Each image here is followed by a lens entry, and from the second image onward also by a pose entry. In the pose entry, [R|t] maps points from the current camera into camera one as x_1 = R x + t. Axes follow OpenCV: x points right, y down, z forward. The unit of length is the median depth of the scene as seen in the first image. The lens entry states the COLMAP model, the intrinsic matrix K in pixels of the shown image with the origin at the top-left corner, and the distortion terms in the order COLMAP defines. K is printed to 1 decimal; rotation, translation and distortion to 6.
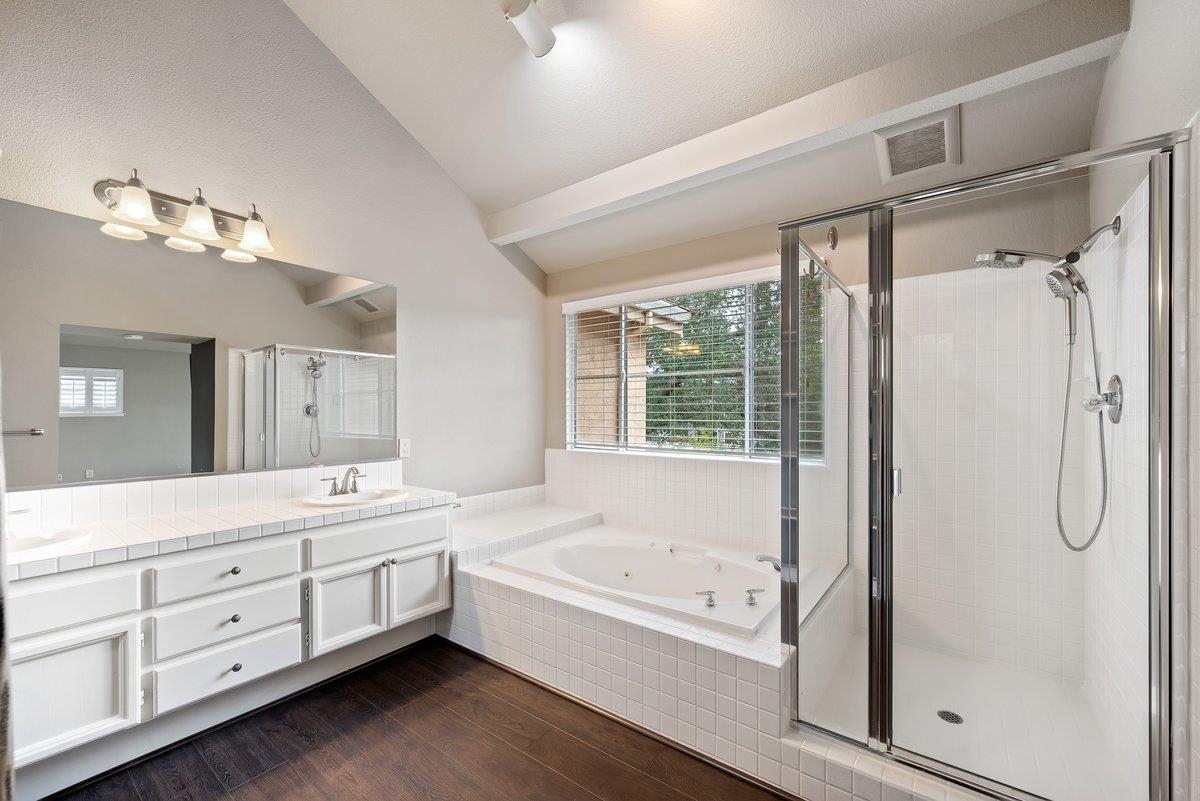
lens RADIAL K [[484.5, 0, 600.8], [0, 484.5, 412.5], [0, 0, 1]] dist [-0.002043, 0.000069]
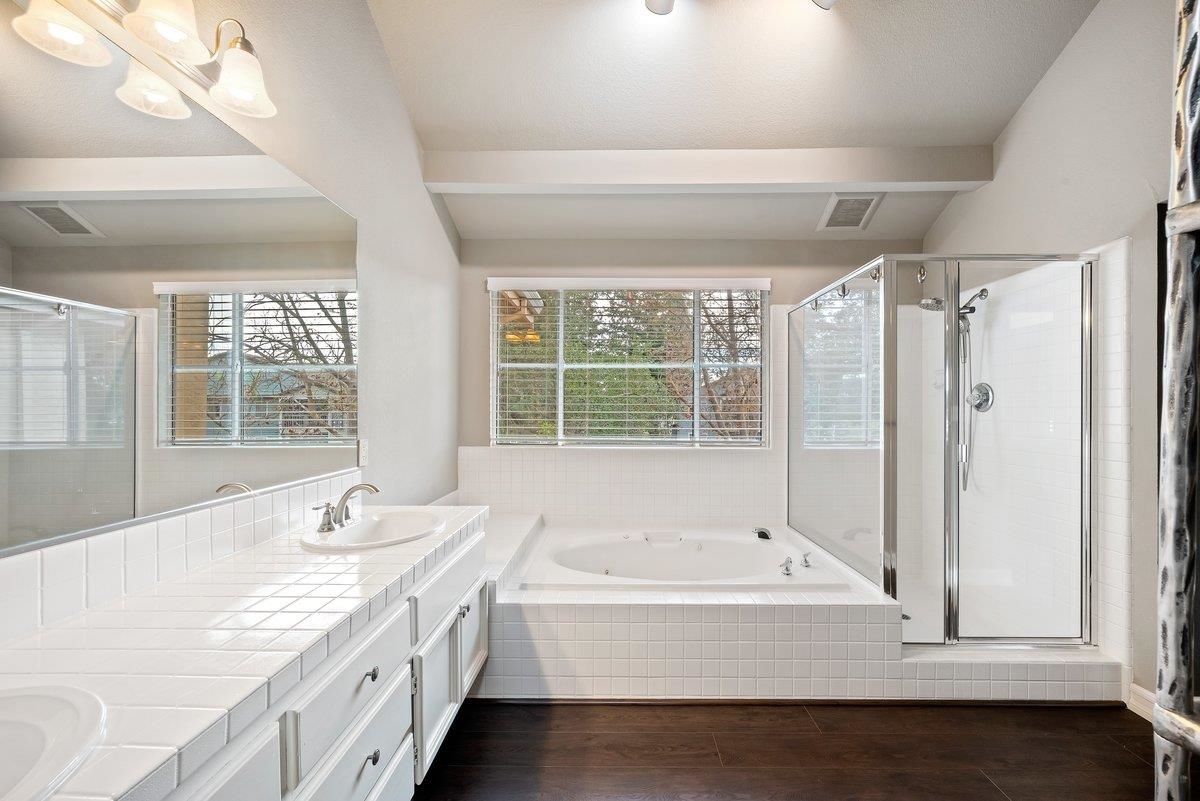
lens RADIAL K [[484.5, 0, 605.6], [0, 484.5, 408.1], [0, 0, 1]] dist [-0.002043, 0.000069]
pose [[0.805247, 0.003383, 0.592929, -0.705184], [-0.004622, 0.999989, 0.000571, 0.009351], [-0.592921, -0.003200, 0.805254, 0.305525]]
